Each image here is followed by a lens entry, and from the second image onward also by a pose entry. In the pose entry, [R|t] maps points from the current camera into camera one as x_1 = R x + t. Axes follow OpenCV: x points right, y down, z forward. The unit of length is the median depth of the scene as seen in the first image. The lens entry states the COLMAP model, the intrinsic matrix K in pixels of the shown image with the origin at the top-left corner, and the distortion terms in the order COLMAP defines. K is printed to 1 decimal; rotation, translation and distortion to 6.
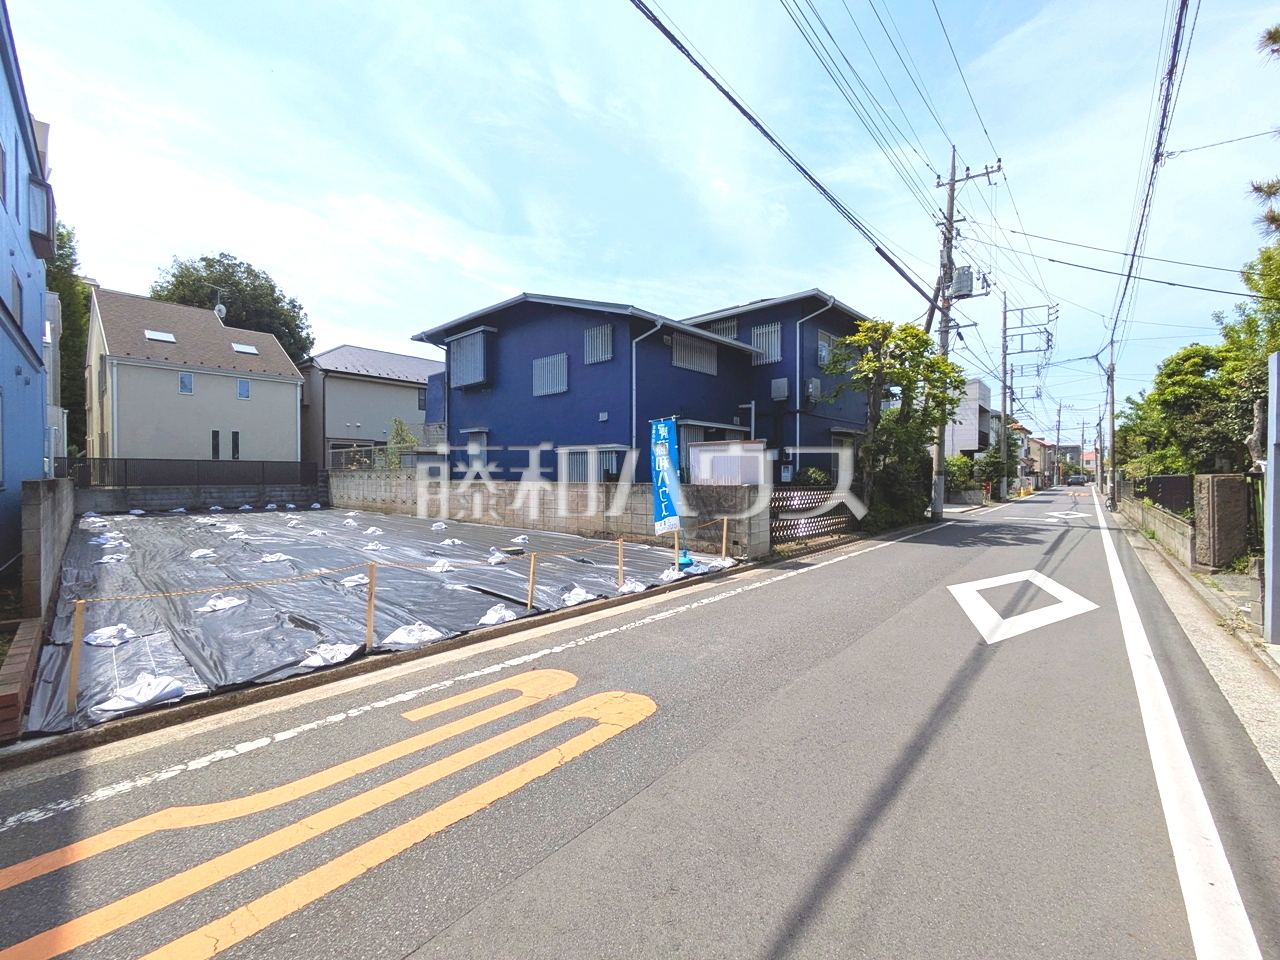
lens RADIAL K [[544.1, 0, 638.4], [0, 544.1, 483.5], [0, 0, 1]] dist [-0.001124, 0.000560]
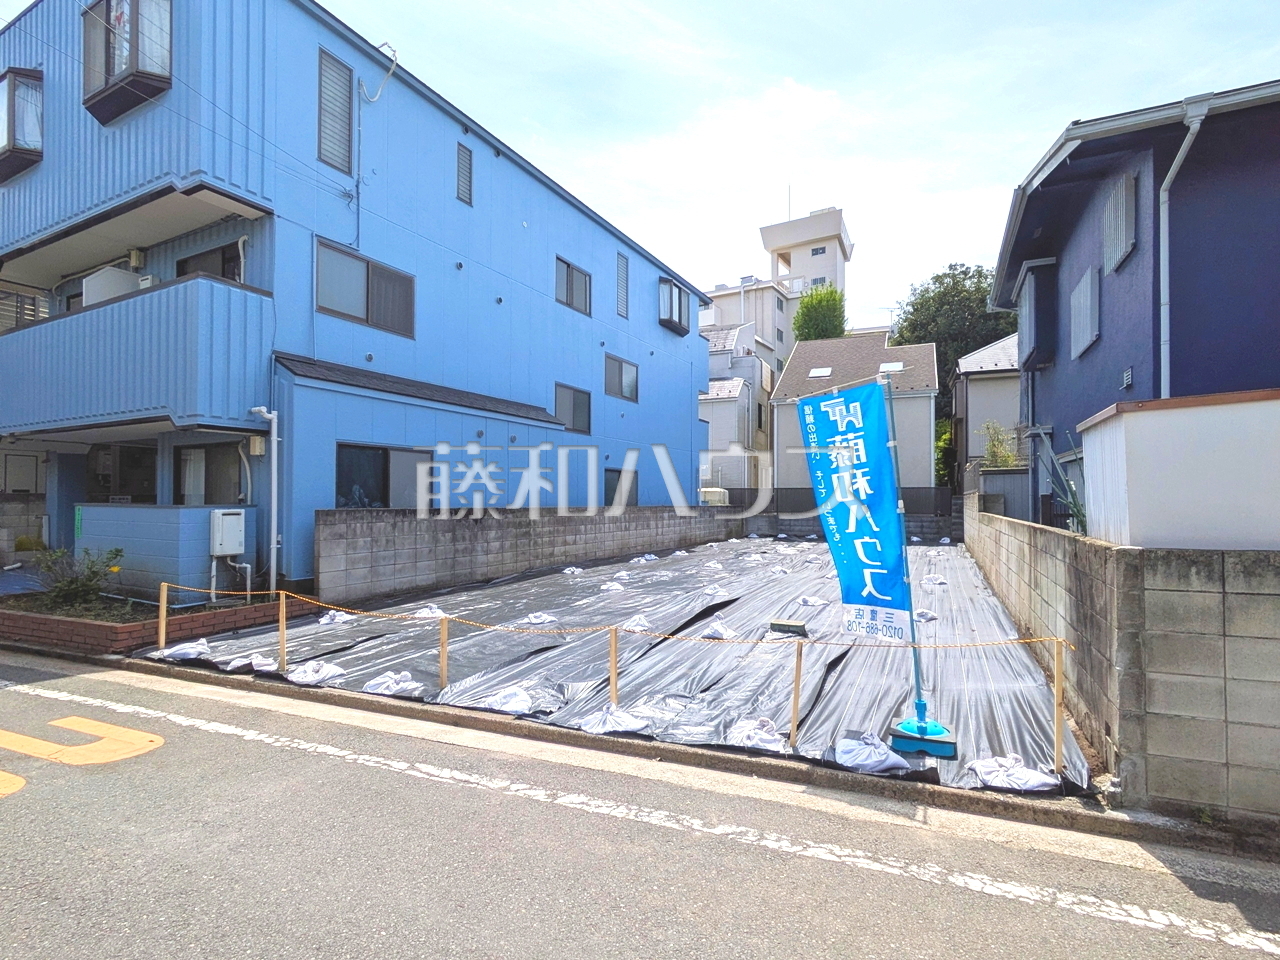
lens RADIAL K [[637.9, 0, 633.9], [0, 637.9, 493.6], [0, 0, 1]] dist [-0.001756, 0.001116]
pose [[0.303015, -0.010462, -0.952928, 0.340245], [-0.015101, 0.999761, -0.015778, -0.013350], [0.952866, 0.019171, 0.302785, 0.475037]]
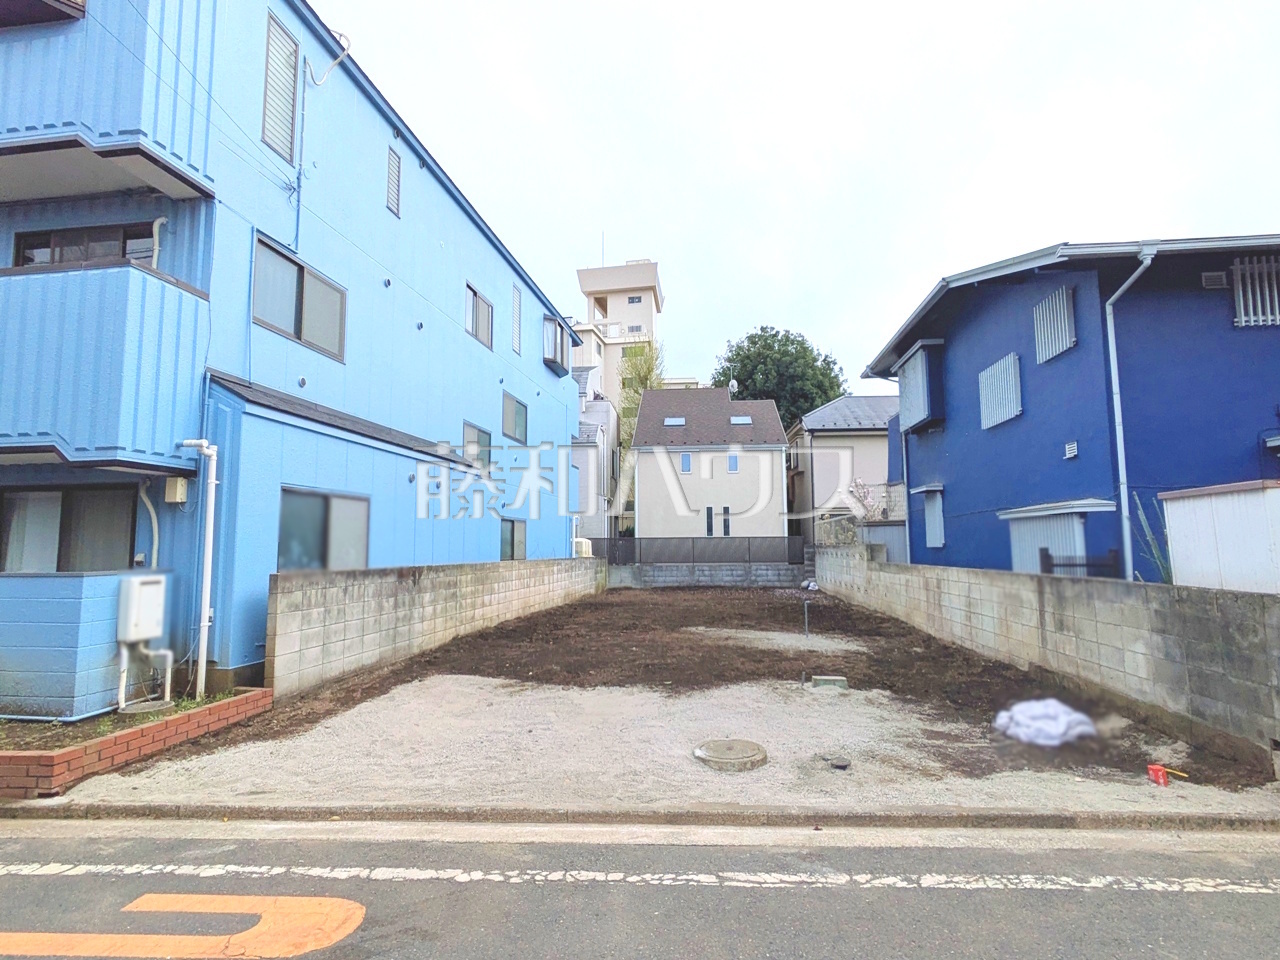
lens RADIAL K [[684.3, 0, 645.5], [0, 684.3, 480.0], [0, 0, 1]] dist [-0.000612, 0.000928]
pose [[0.608791, -0.084671, -0.788799, 0.231643], [-0.002346, 0.994092, -0.108518, -0.018290], [0.793327, 0.067915, 0.604995, 0.257841]]
